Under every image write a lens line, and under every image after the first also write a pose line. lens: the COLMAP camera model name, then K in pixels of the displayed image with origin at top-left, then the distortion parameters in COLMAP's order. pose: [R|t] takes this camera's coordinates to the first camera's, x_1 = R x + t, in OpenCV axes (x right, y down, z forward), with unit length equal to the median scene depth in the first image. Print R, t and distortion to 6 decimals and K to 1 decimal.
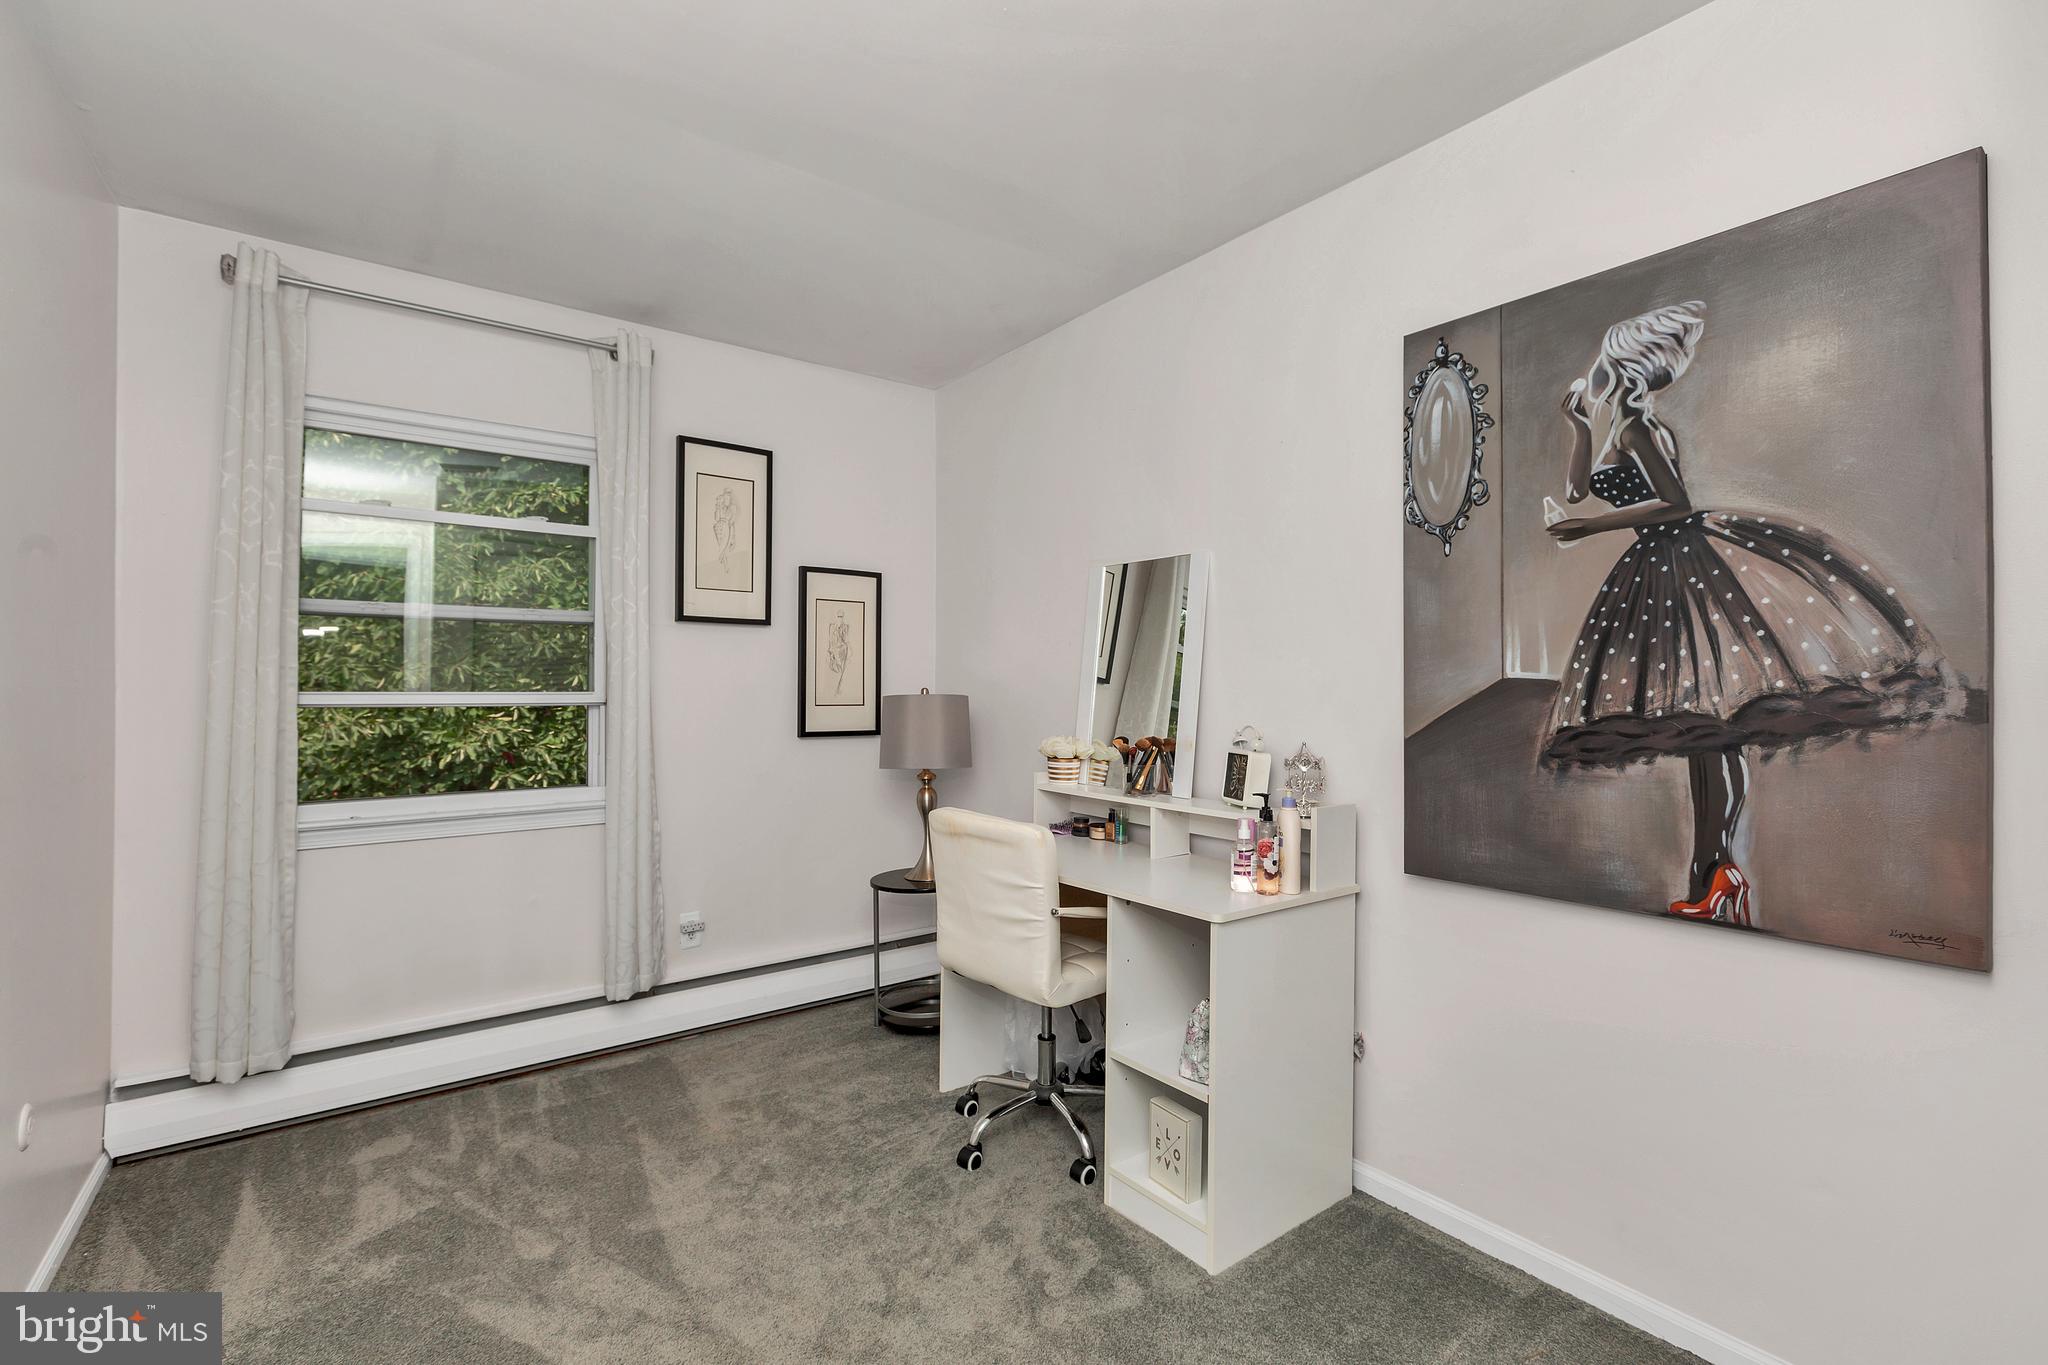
lens RADIAL K [[917.0, 0, 1029.4], [0, 917.0, 685.2], [0, 0, 1]] dist [0.001115, -0.000856]
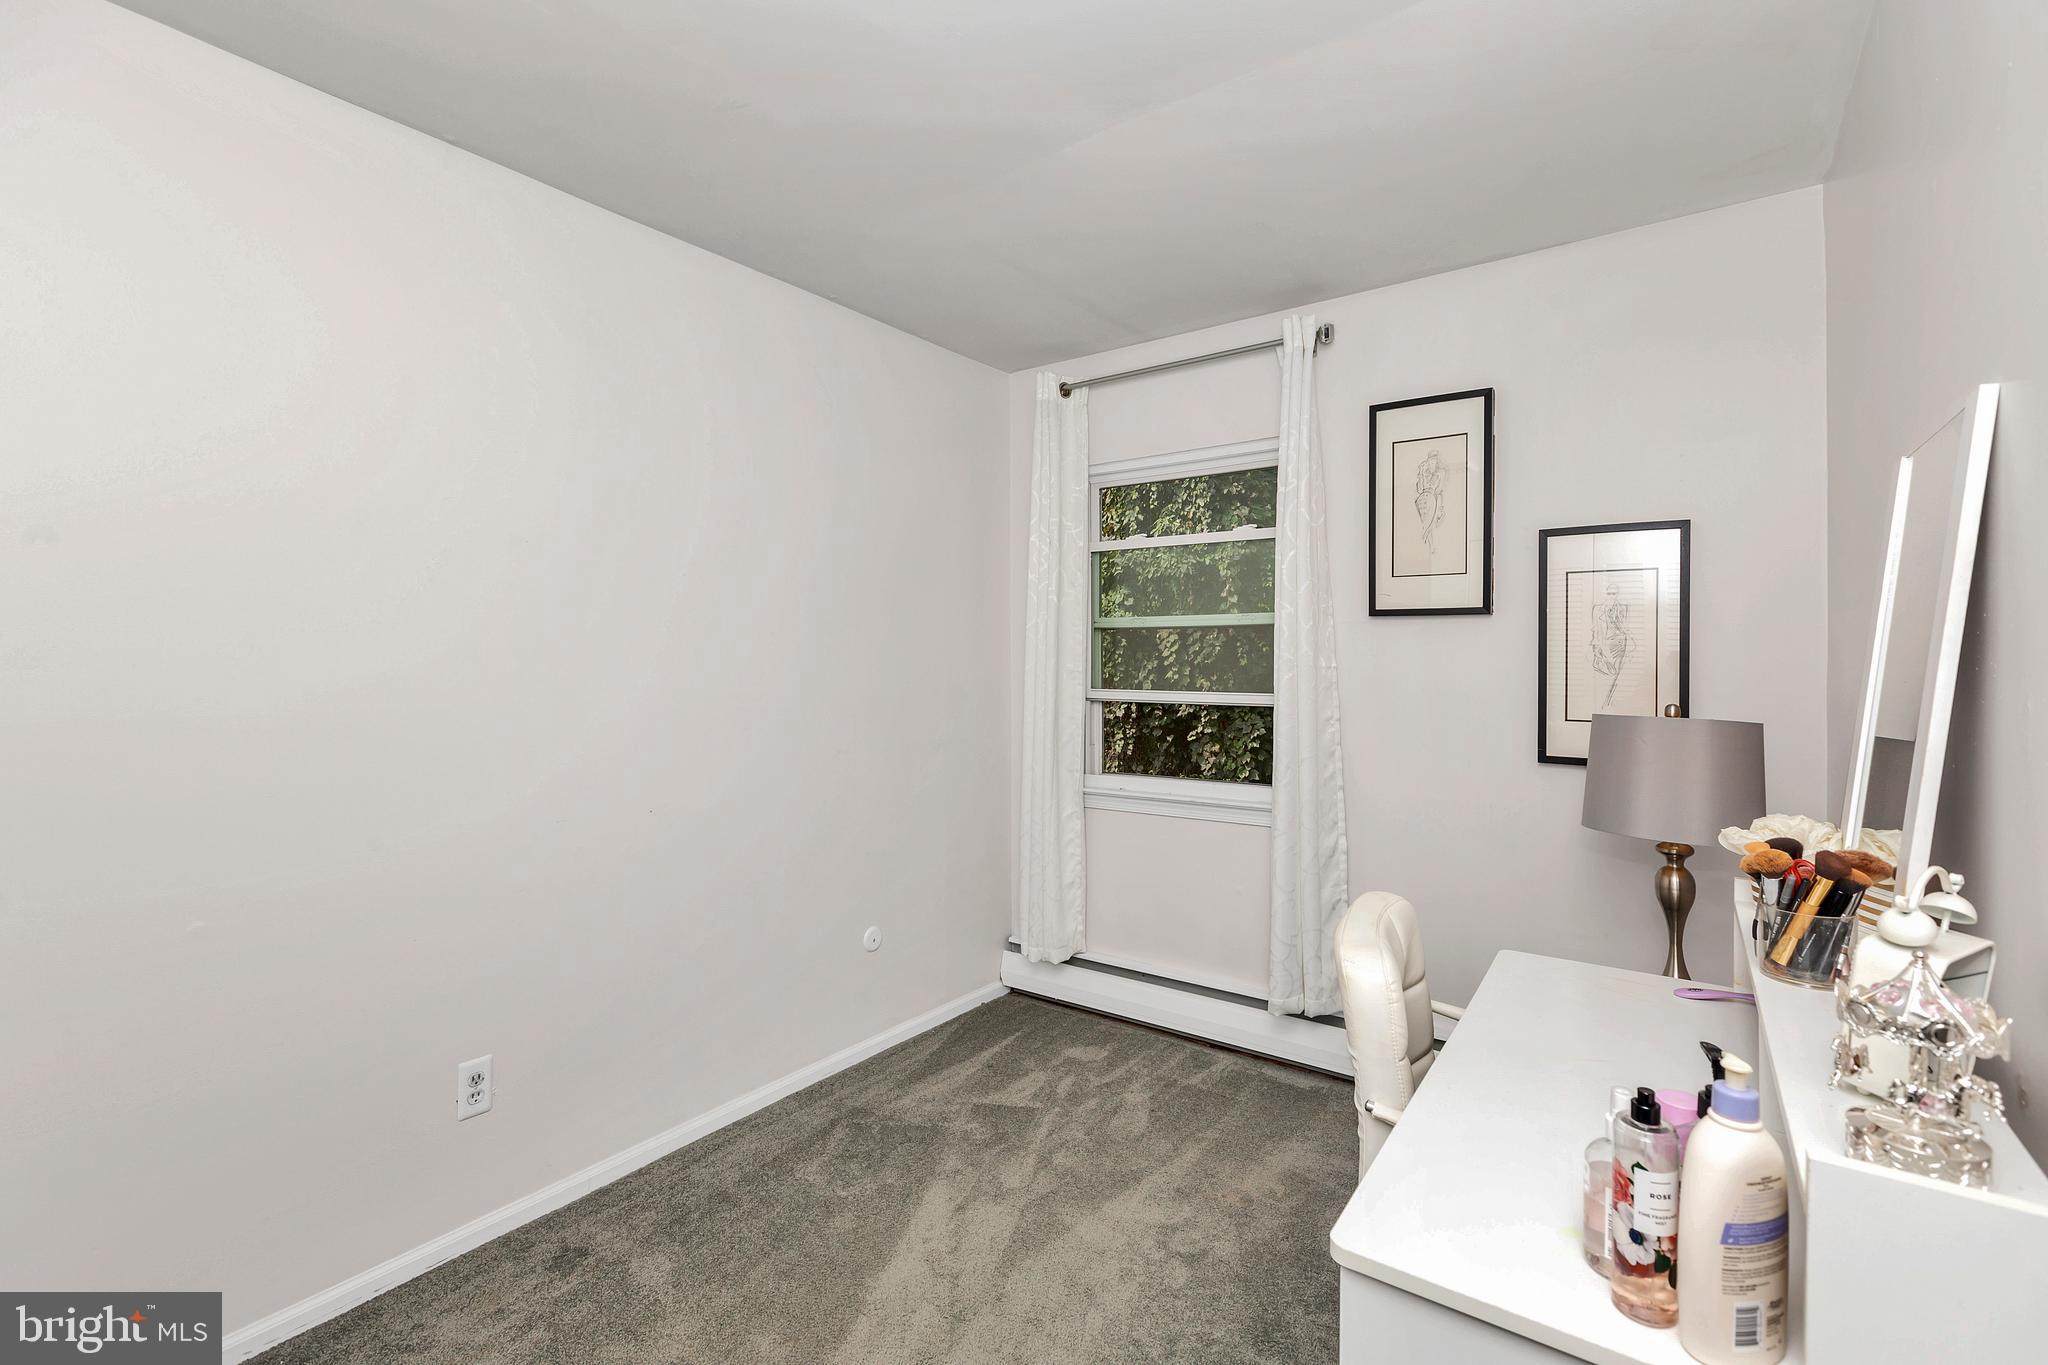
lens RADIAL K [[917.0, 0, 1021.7], [0, 917.0, 650.7], [0, 0, 1]] dist [0.001115, -0.000856]
pose [[0.285618, -0.002882, -0.958339, 0.415664], [0.004143, 0.999990, -0.001773, -0.040954], [0.958335, -0.003464, 0.285627, 0.475330]]
